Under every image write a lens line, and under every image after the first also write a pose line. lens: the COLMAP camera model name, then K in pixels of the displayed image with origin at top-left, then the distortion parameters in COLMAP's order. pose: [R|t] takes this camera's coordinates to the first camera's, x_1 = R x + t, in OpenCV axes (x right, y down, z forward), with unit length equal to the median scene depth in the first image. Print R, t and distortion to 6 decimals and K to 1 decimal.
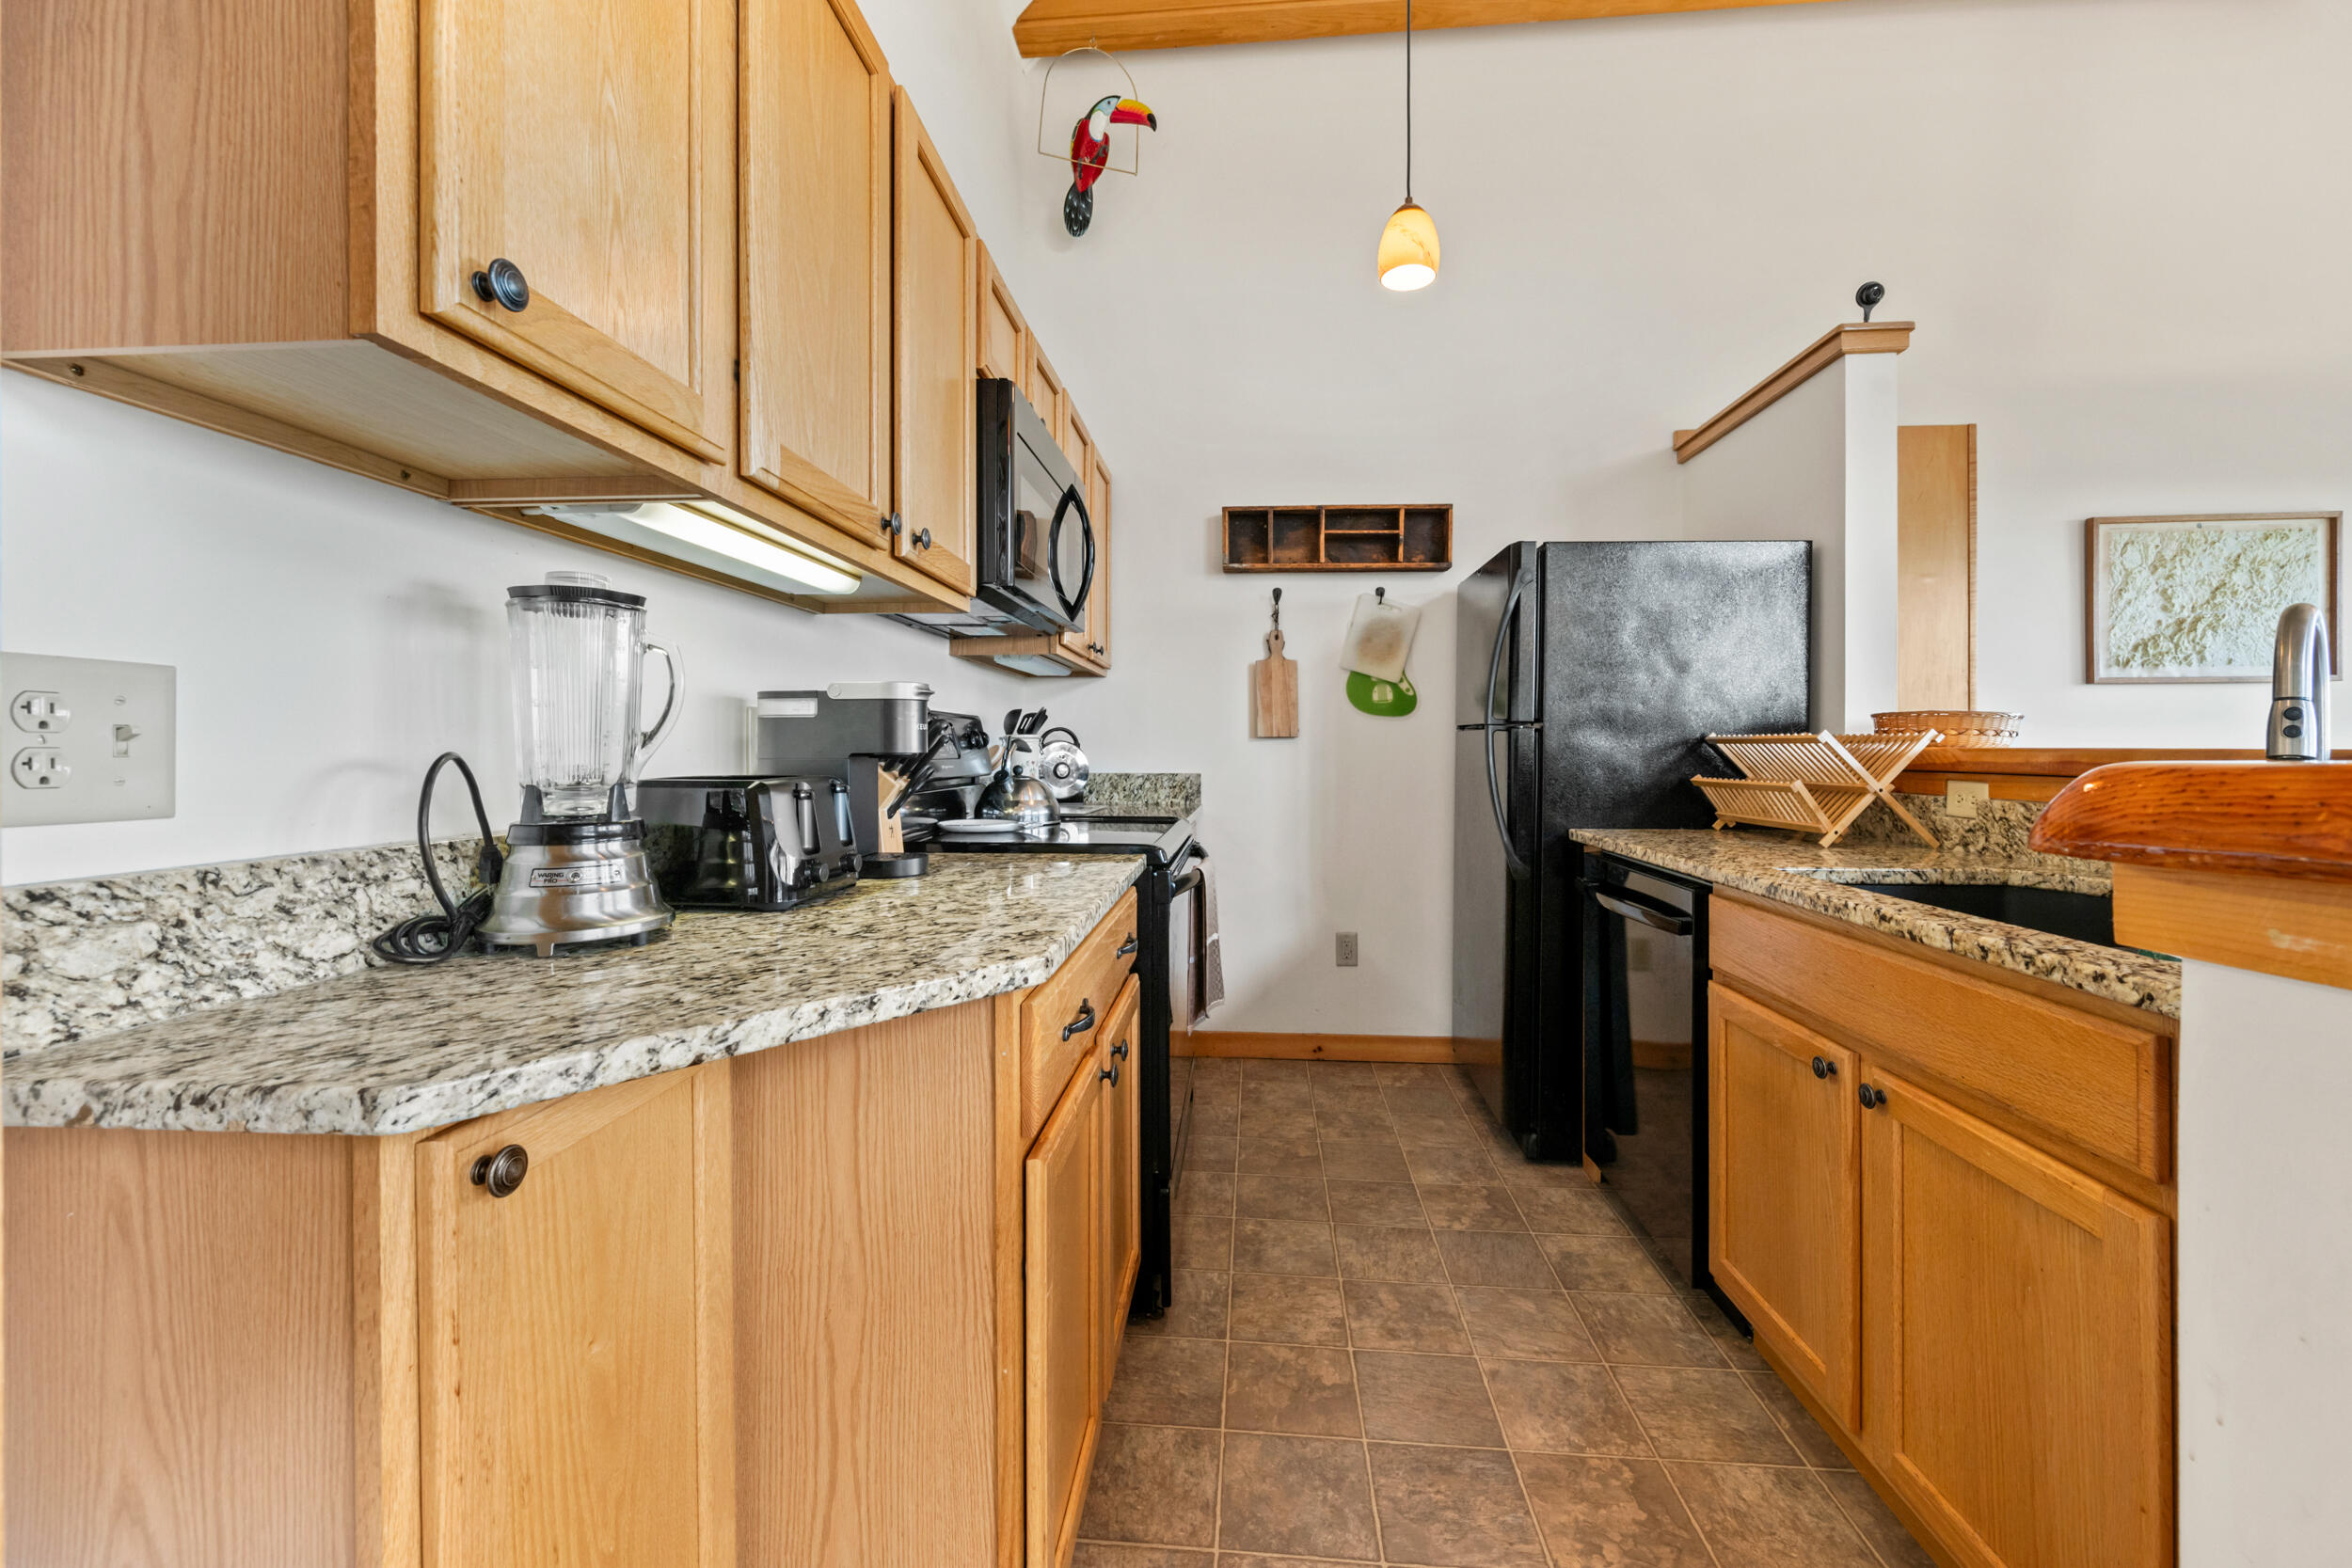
lens RADIAL K [[929.6, 0, 1185.1], [0, 929.6, 754.7], [0, 0, 1]] dist [-0.001039, -0.000234]
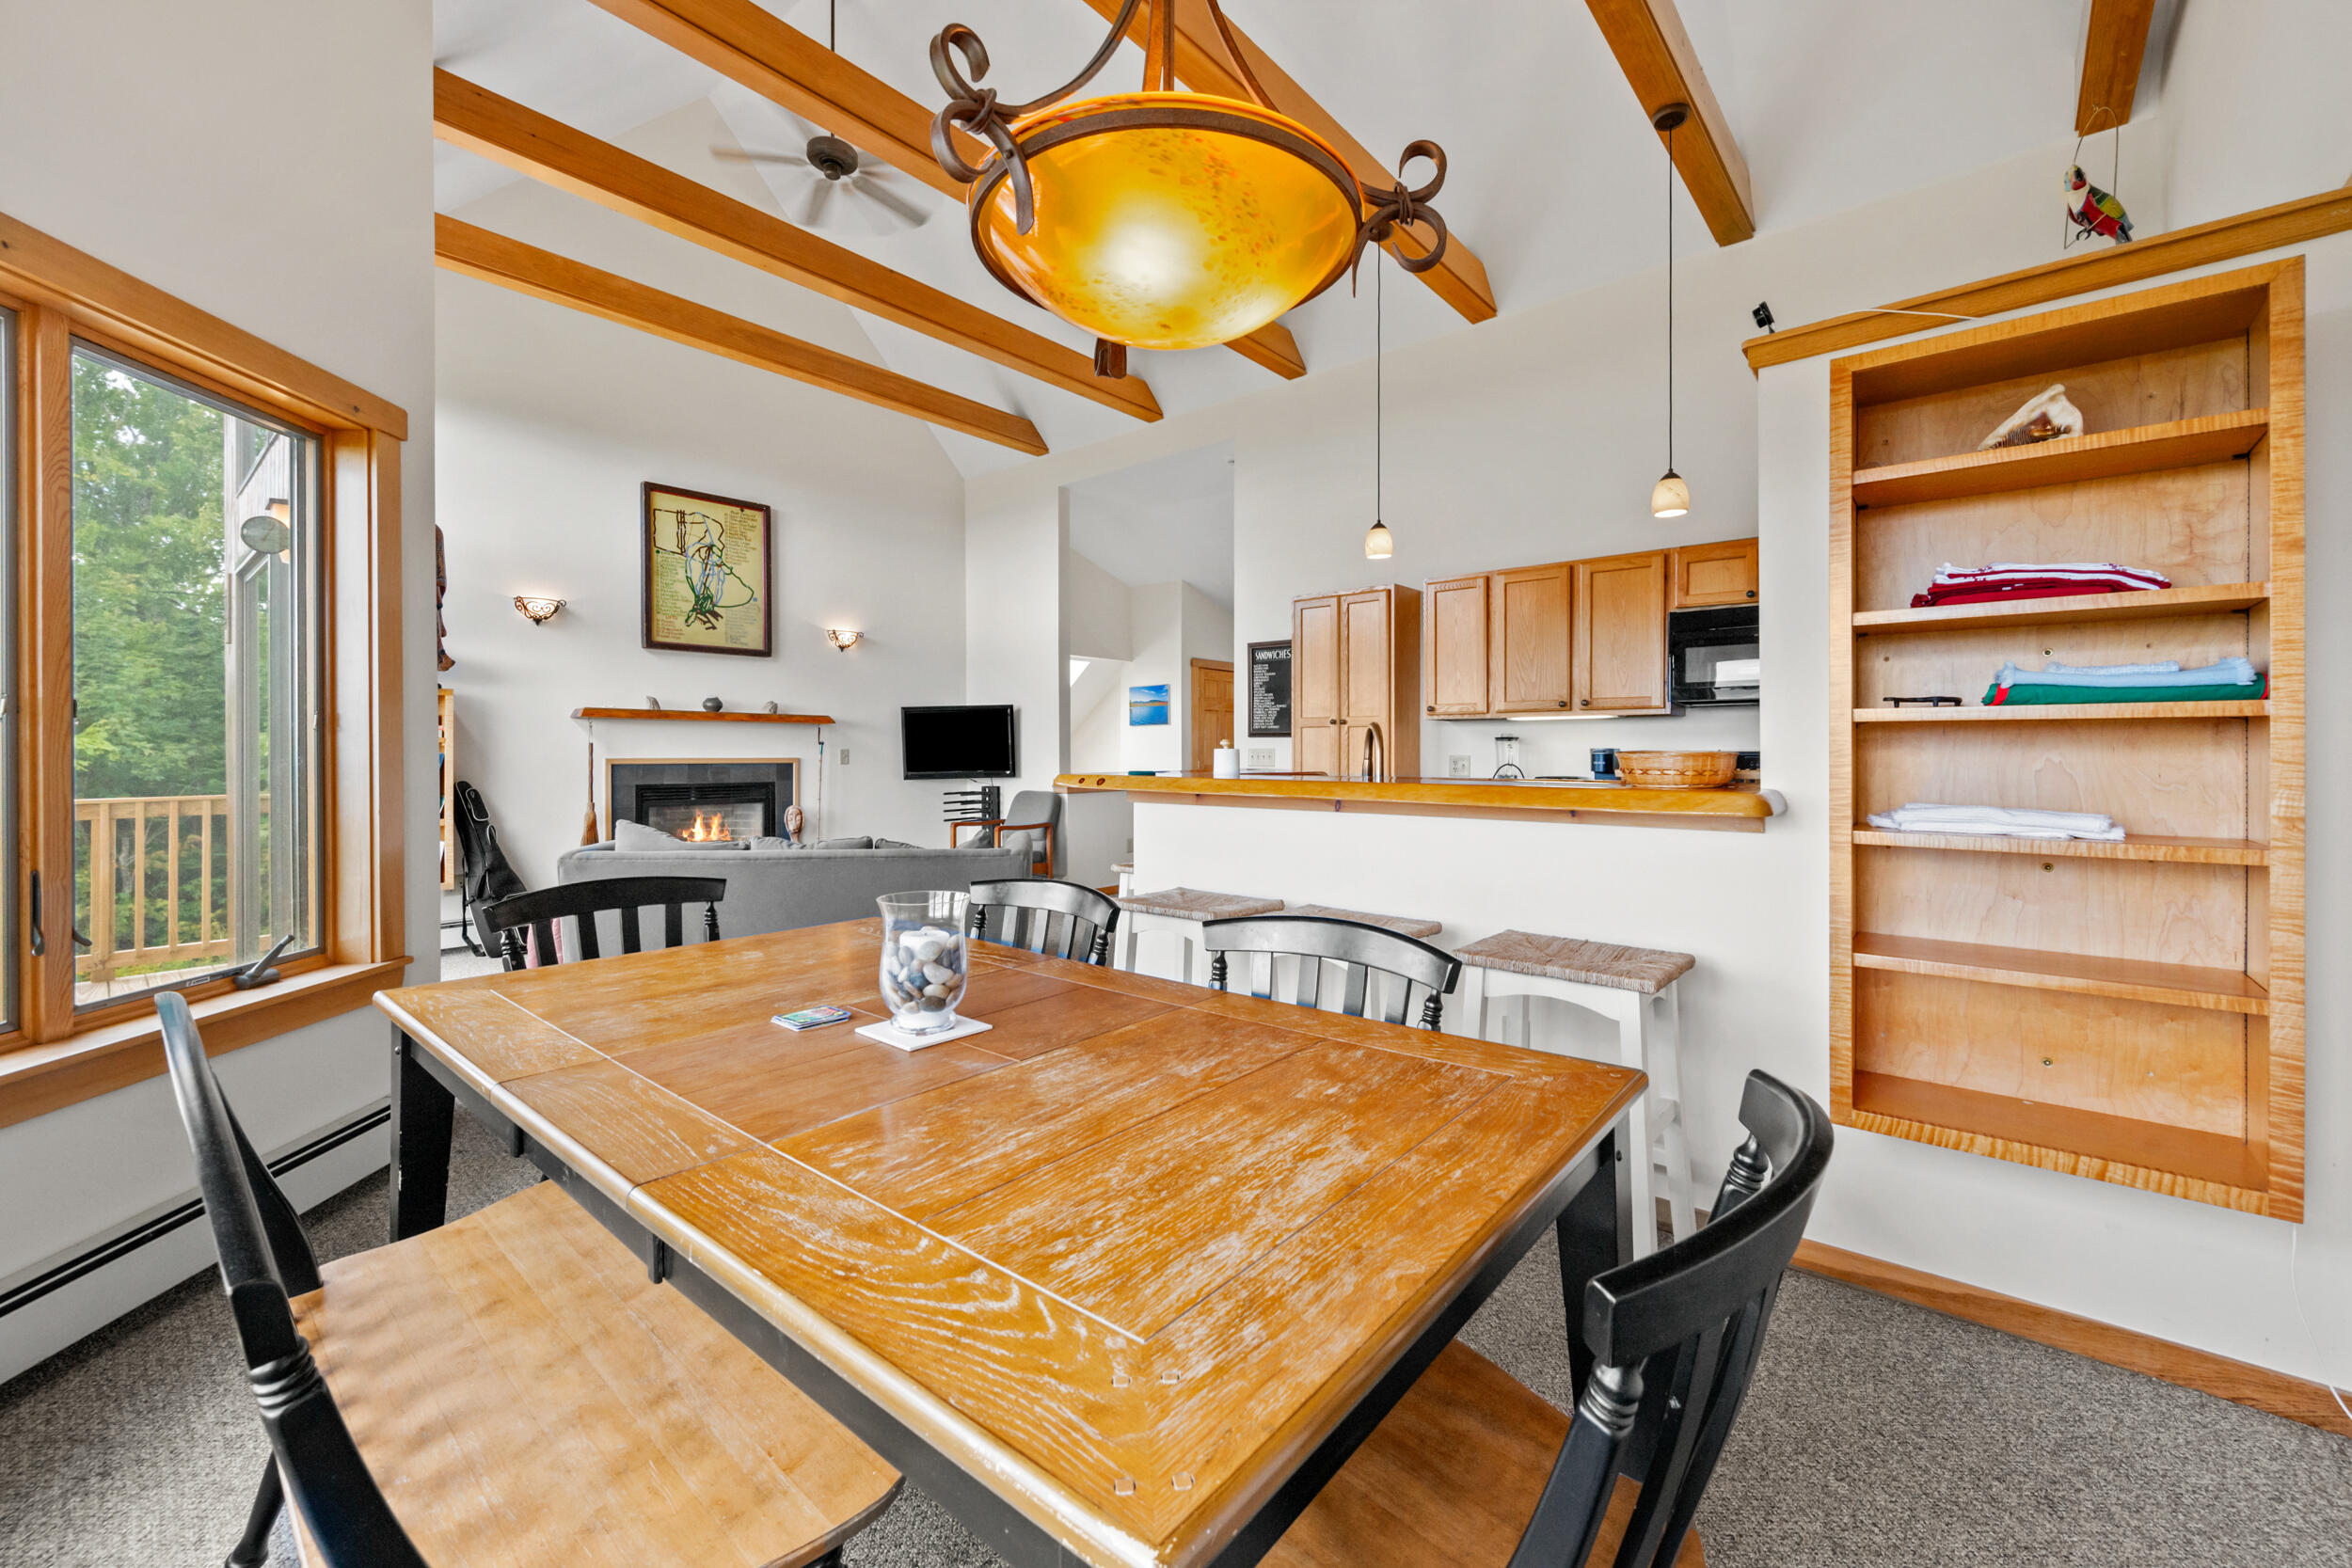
lens RADIAL K [[918.3, 0, 1180.7], [0, 918.3, 755.4], [0, 0, 1]] dist [0.000187, -0.000042]
pose [[-0.594182, 0.002573, -0.804327, 1.613003], [-0.007205, 0.999938, 0.008522, -0.036549], [0.804299, 0.010859, -0.594126, 0.938877]]
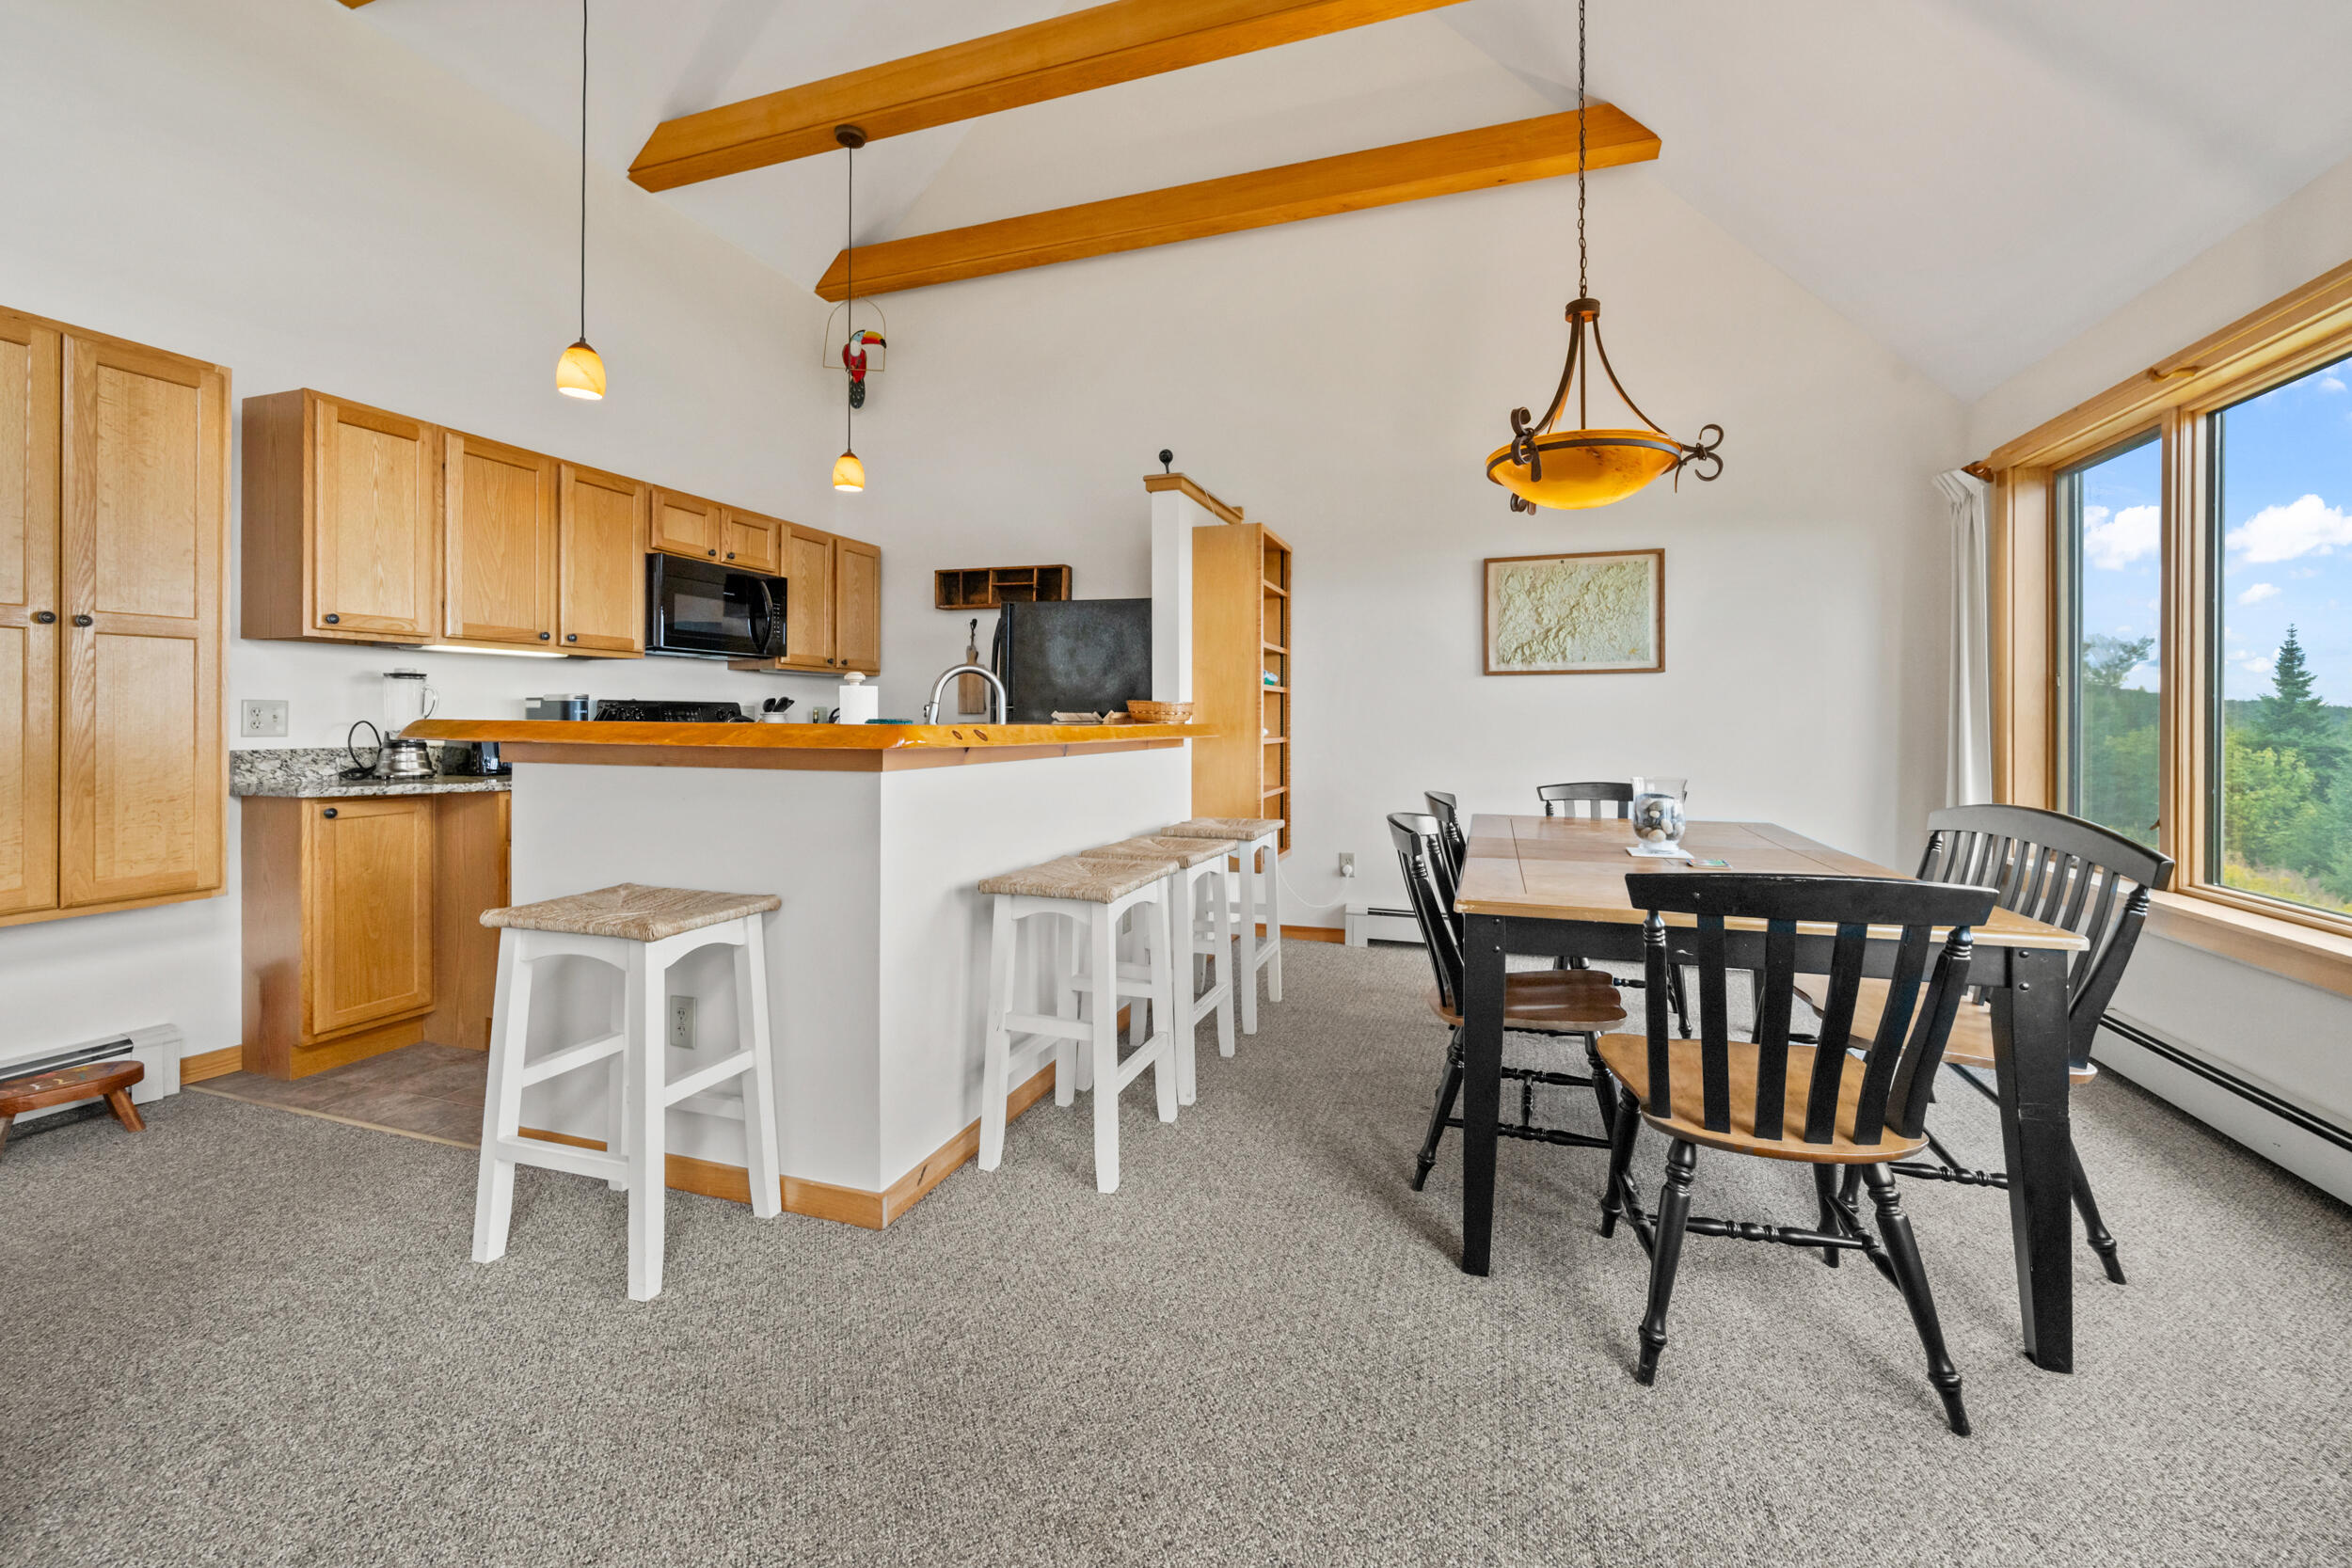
lens RADIAL K [[937.9, 0, 1197.4], [0, 937.9, 721.3], [0, 0, 1]] dist [0.001032, -0.000163]
pose [[0.975097, 0.001616, -0.221775, 1.020114], [-0.002596, 0.999988, -0.004126, 0.001336], [0.221765, 0.004599, 0.975089, -0.586995]]
